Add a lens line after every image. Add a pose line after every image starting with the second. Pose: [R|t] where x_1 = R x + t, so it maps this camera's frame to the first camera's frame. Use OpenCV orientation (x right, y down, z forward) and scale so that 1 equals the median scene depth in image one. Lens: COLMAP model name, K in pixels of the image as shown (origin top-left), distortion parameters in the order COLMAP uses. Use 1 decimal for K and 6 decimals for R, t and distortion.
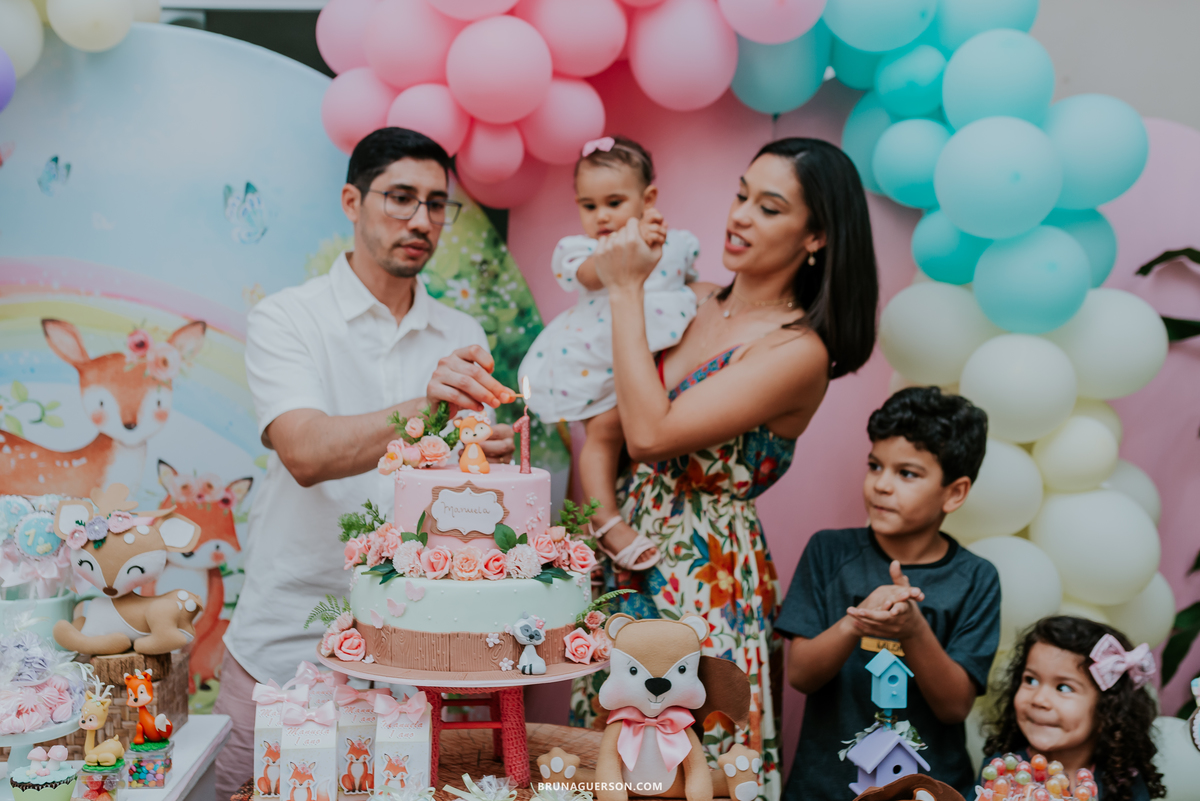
lens RADIAL K [[1220.3, 0, 603.9], [0, 1220.3, 374.2], [0, 0, 1]] dist [0.006474, 0.004611]
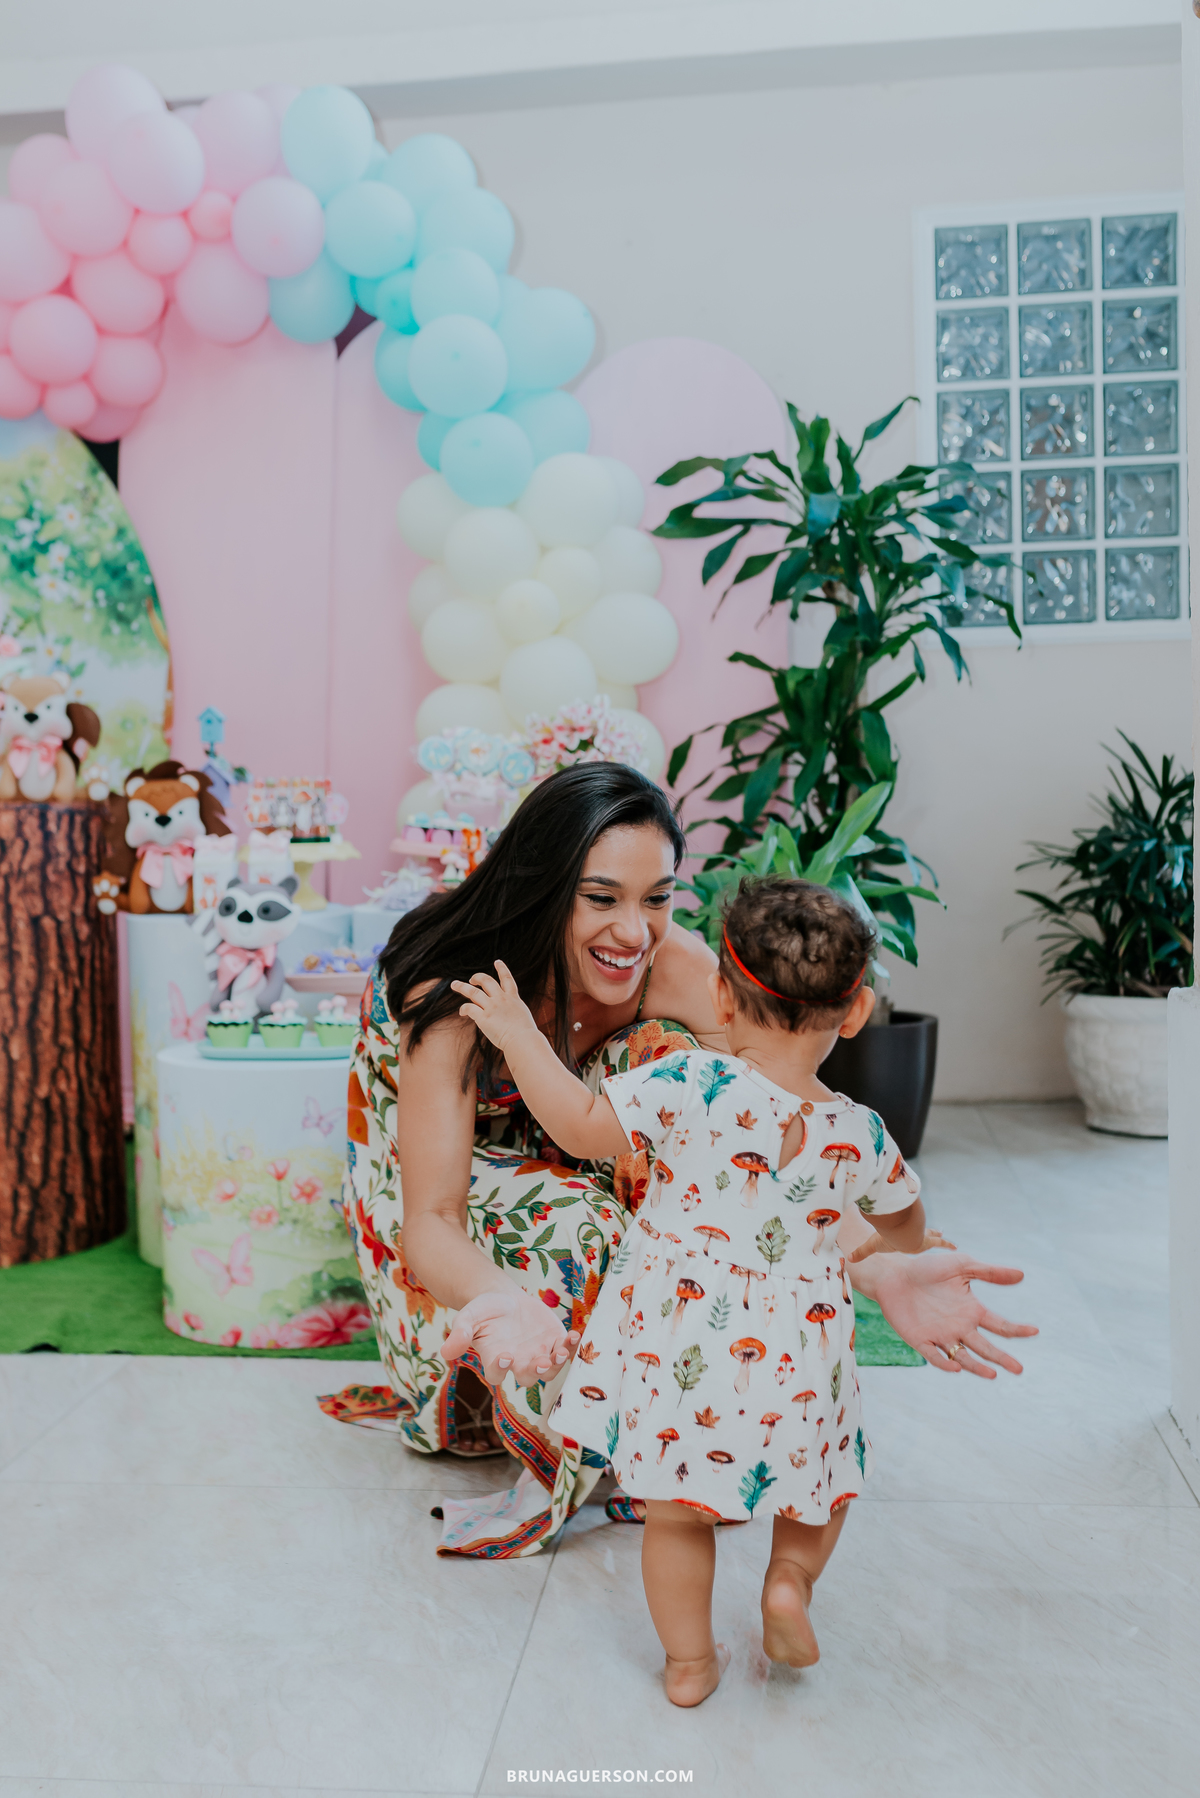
lens RADIAL K [[1828.4, 0, 516.4], [0, 1828.4, 959.5], [0, 0, 1]] dist [0.006474, 0.004611]
pose [[0.977743, -0.002932, -0.209788, 1.025076], [0.014727, 0.998395, 0.054681, 0.410728], [0.209291, -0.056553, 0.976217, -1.008894]]
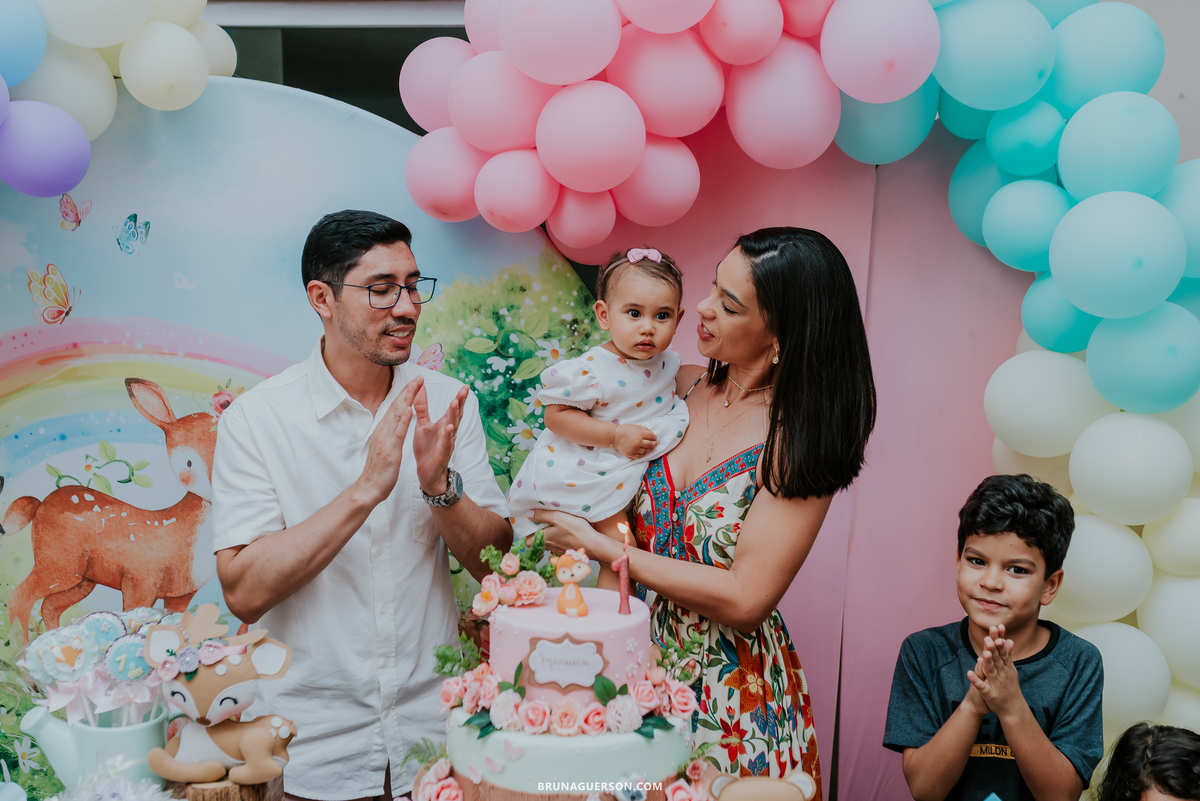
lens RADIAL K [[1197.7, 0, 649.4], [0, 1197.7, 390.1], [0, 0, 1]] dist [0.007966, 0.026700]
pose [[0.999668, 0.002492, -0.025663, -0.021239], [-0.000169, 0.995931, 0.090121, -0.184604], [0.025783, -0.090087, 0.995600, 0.072122]]
